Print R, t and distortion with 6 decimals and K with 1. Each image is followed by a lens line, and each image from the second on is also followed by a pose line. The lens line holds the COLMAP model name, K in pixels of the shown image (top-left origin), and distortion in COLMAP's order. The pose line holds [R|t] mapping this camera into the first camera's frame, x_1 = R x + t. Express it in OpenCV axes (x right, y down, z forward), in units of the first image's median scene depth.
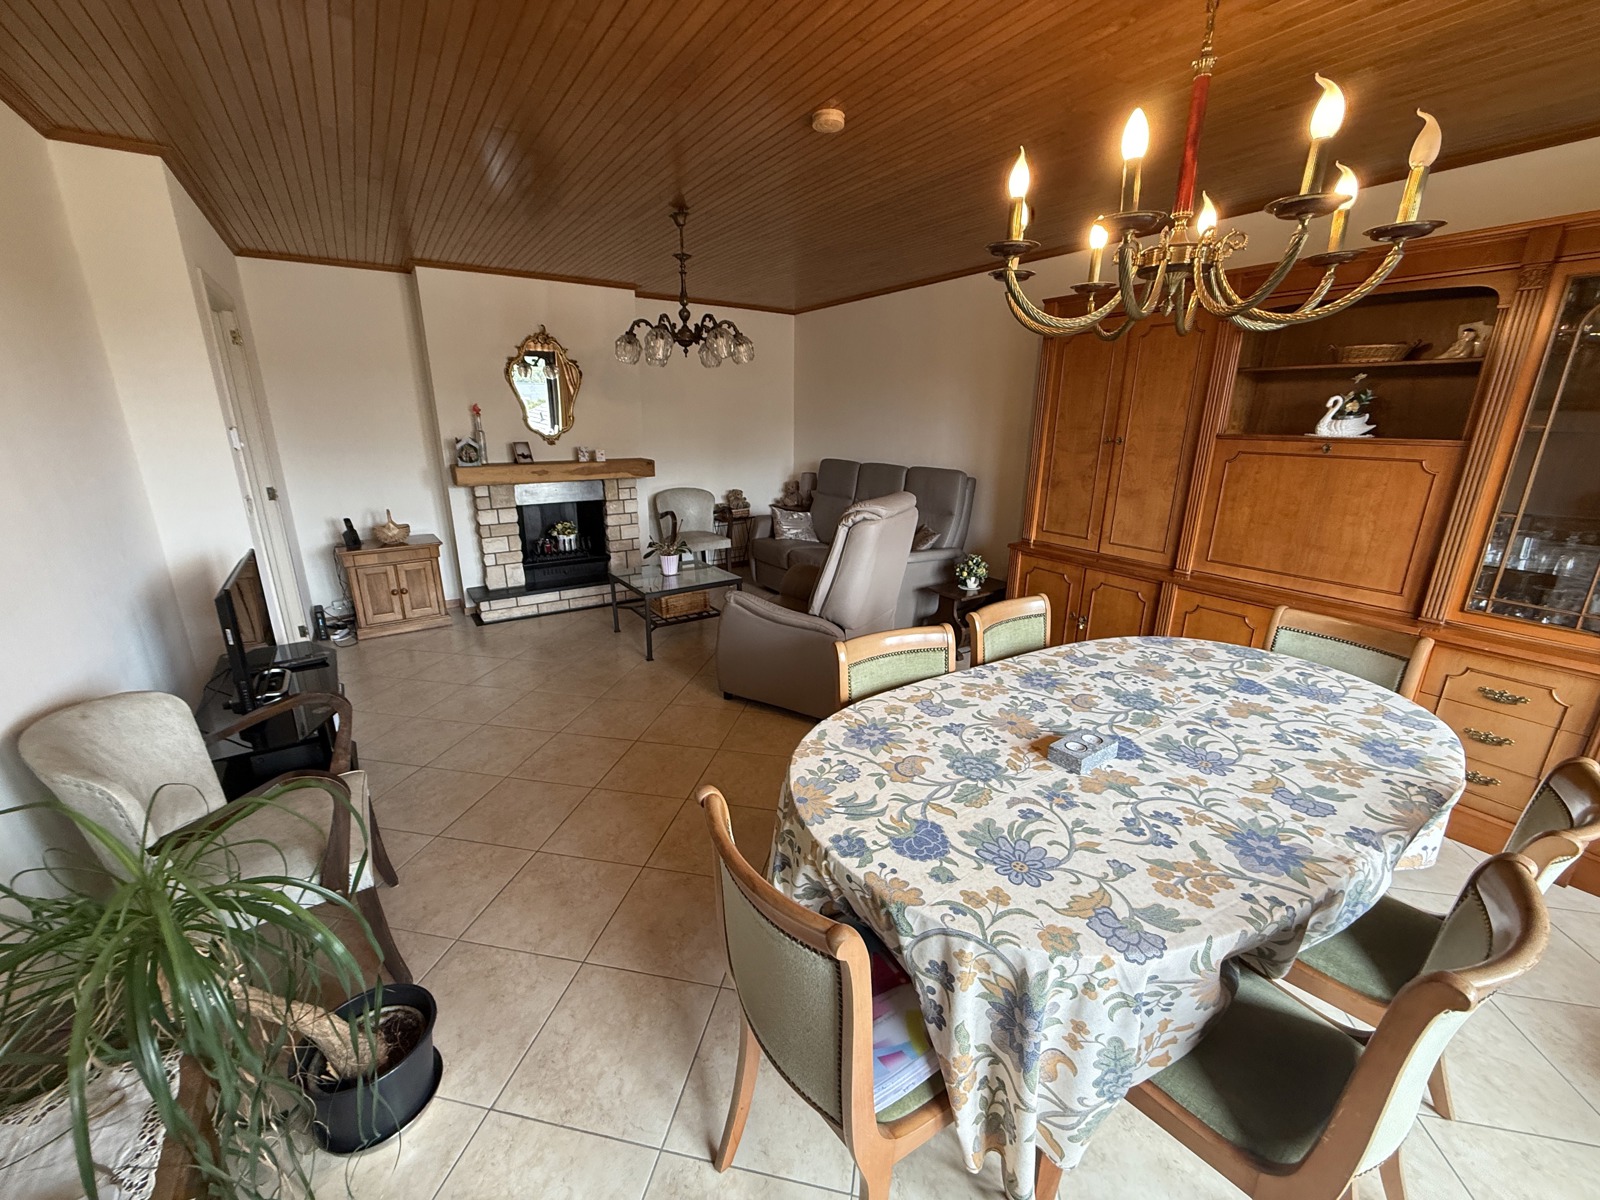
lens RADIAL K [[639.7, 0, 800.7], [0, 639.7, 600.2], [0, 0, 1]] dist [-0.000840, -0.000034]
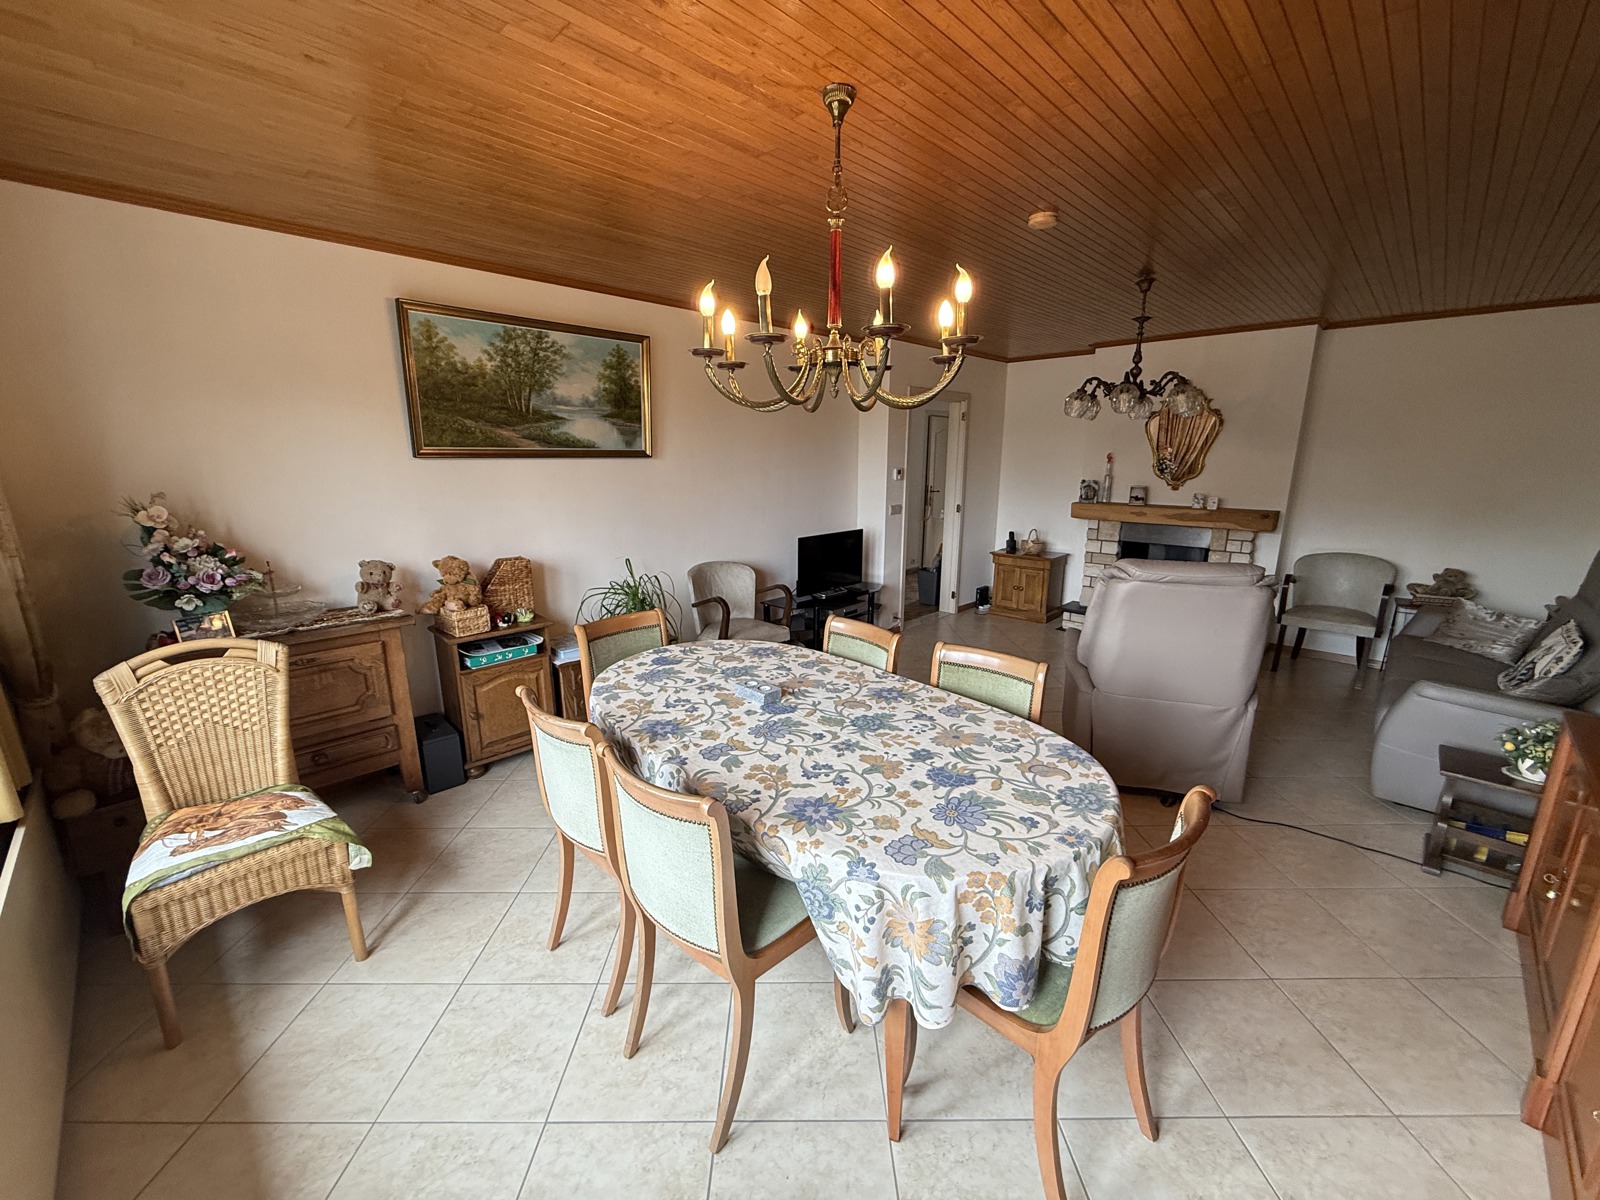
lens RADIAL K [[639.7, 0, 799.4], [0, 639.7, 604.0], [0, 0, 1]] dist [-0.000840, -0.000034]
pose [[0.201922, 0.221791, -0.953958, 1.491284], [-0.275157, 0.947639, 0.162080, -0.183504], [0.939956, 0.229760, 0.252376, 0.540681]]
